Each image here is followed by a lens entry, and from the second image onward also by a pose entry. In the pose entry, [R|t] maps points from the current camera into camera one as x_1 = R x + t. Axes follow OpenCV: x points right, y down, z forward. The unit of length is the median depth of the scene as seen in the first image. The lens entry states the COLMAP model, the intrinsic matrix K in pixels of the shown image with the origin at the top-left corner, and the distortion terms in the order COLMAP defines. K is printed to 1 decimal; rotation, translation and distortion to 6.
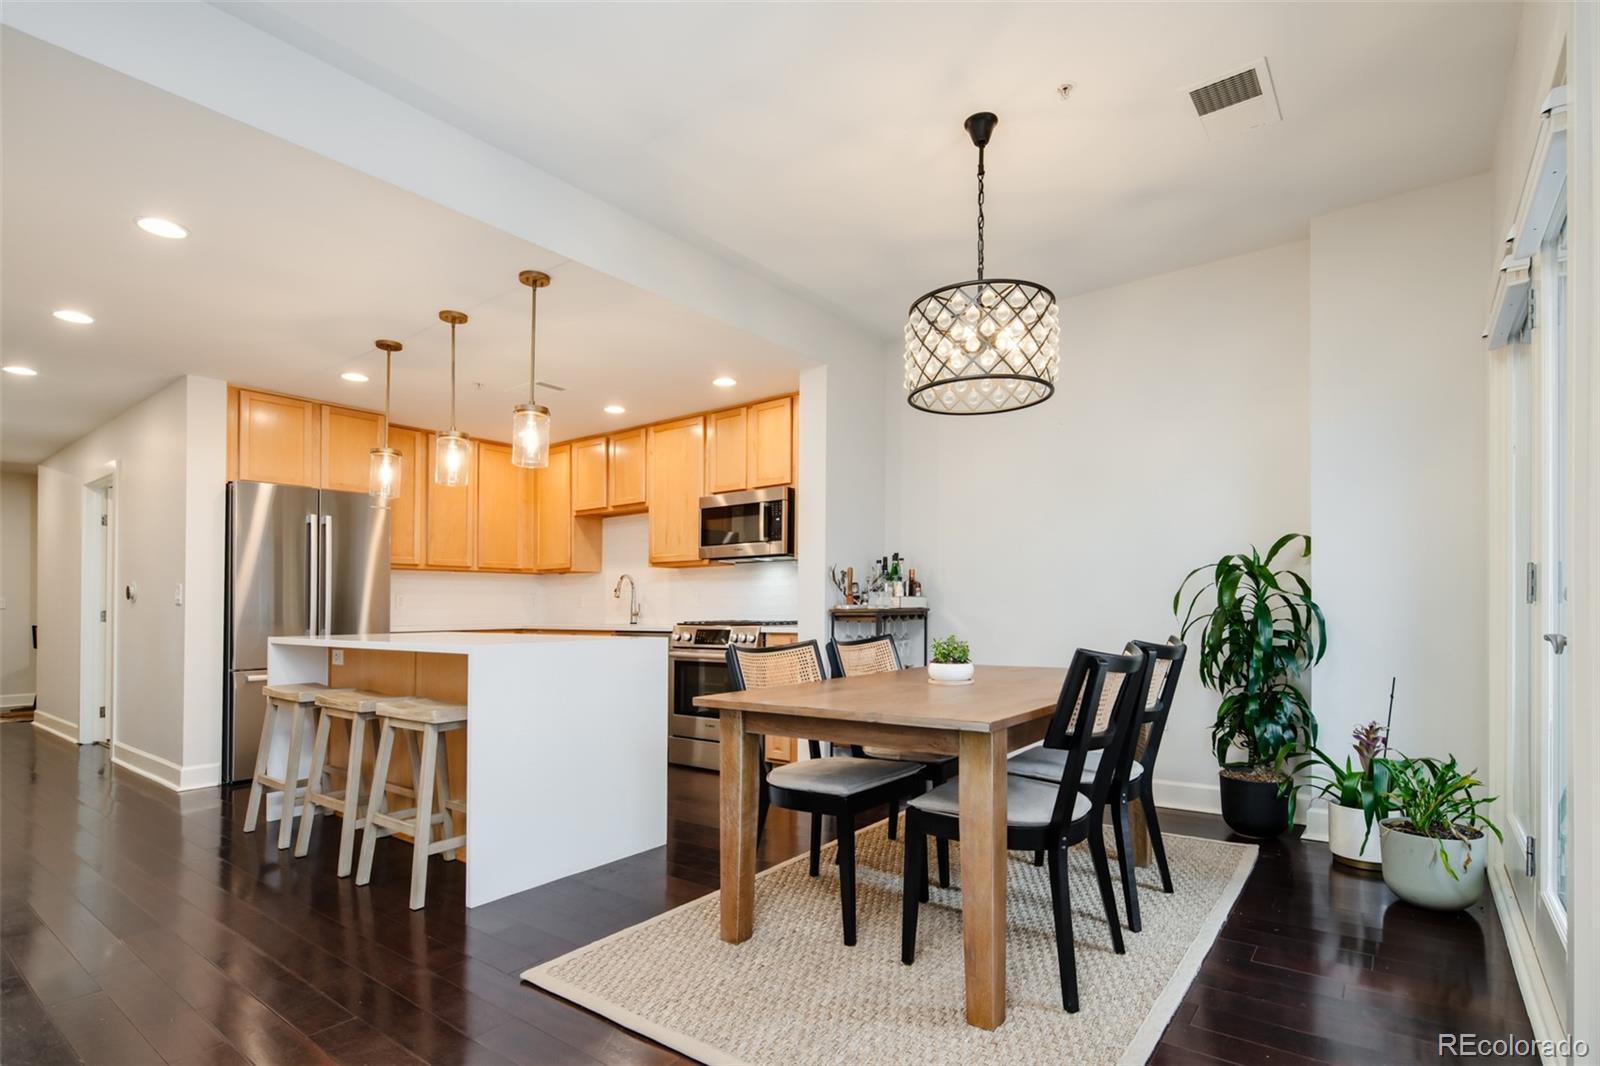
lens RADIAL K [[788.8, 0, 790.6], [0, 788.8, 599.7], [0, 0, 1]] dist [0.003429, -0.002874]
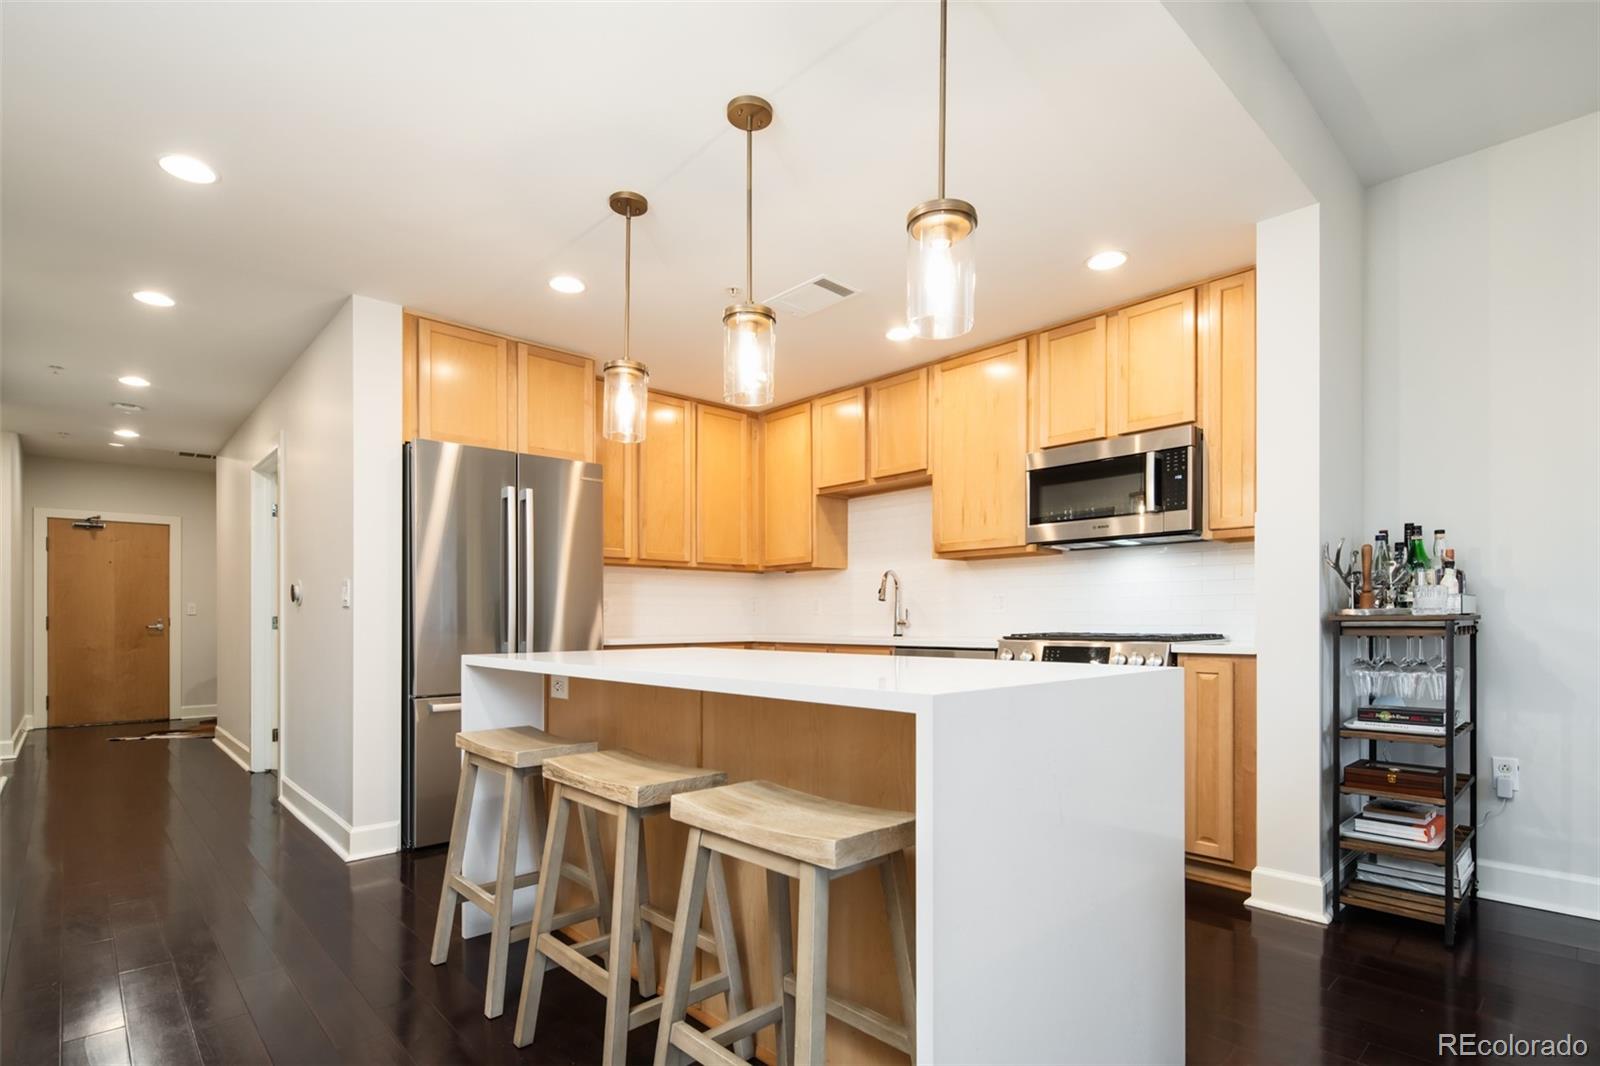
lens RADIAL K [[788.8, 0, 805.0], [0, 788.8, 626.7], [0, 0, 1]] dist [0.003429, -0.002874]
pose [[0.988098, 0.004672, -0.153758, -0.214377], [-0.001354, 0.999764, 0.021673, 0.007035], [0.153823, -0.021207, 0.987871, 0.304859]]
